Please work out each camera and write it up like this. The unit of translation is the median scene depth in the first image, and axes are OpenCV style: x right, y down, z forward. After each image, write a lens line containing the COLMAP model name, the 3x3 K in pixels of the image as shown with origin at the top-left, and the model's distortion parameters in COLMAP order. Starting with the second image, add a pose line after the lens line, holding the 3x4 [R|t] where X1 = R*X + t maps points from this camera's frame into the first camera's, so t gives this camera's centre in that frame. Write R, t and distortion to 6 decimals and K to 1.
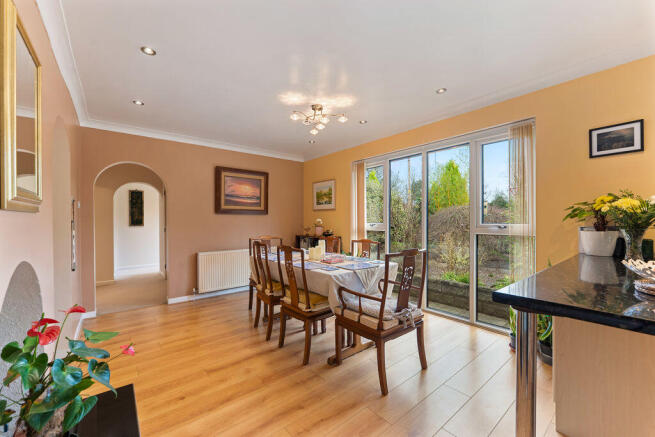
lens RADIAL K [[266.6, 0, 329.8], [0, 266.6, 219.4], [0, 0, 1]] dist [-0.003014, 0.000208]
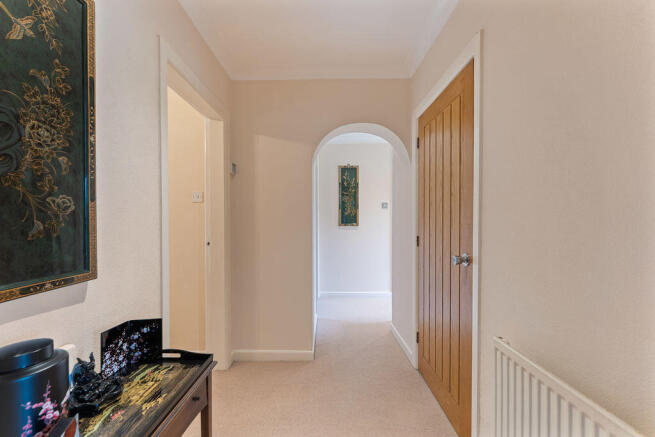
lens RADIAL K [[266.6, 0, 326.6], [0, 266.6, 217.7], [0, 0, 1]] dist [-0.003014, 0.000208]
pose [[0.783075, 0.005538, -0.621903, -0.644444], [-0.001272, 0.999973, 0.007303, 0.003202], [0.621926, -0.004928, 0.783061, 0.822764]]
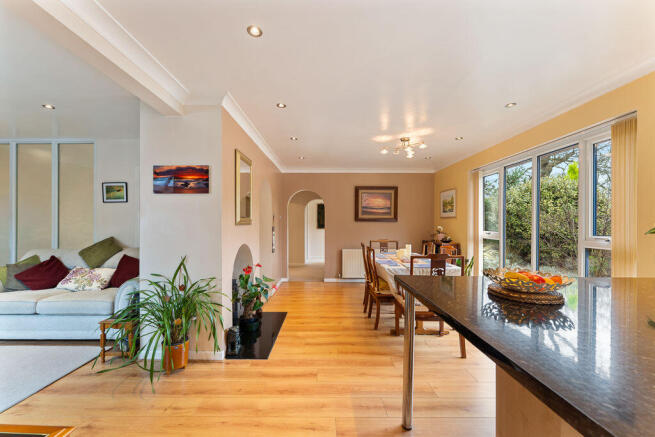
lens RADIAL K [[266.6, 0, 324.7], [0, 266.6, 221.6], [0, 0, 1]] dist [-0.003014, 0.000208]
pose [[0.776639, 0.003002, -0.629939, 0.301238], [-0.005158, 0.999985, -0.001592, -0.017163], [0.629925, 0.004486, 0.776643, -0.147678]]
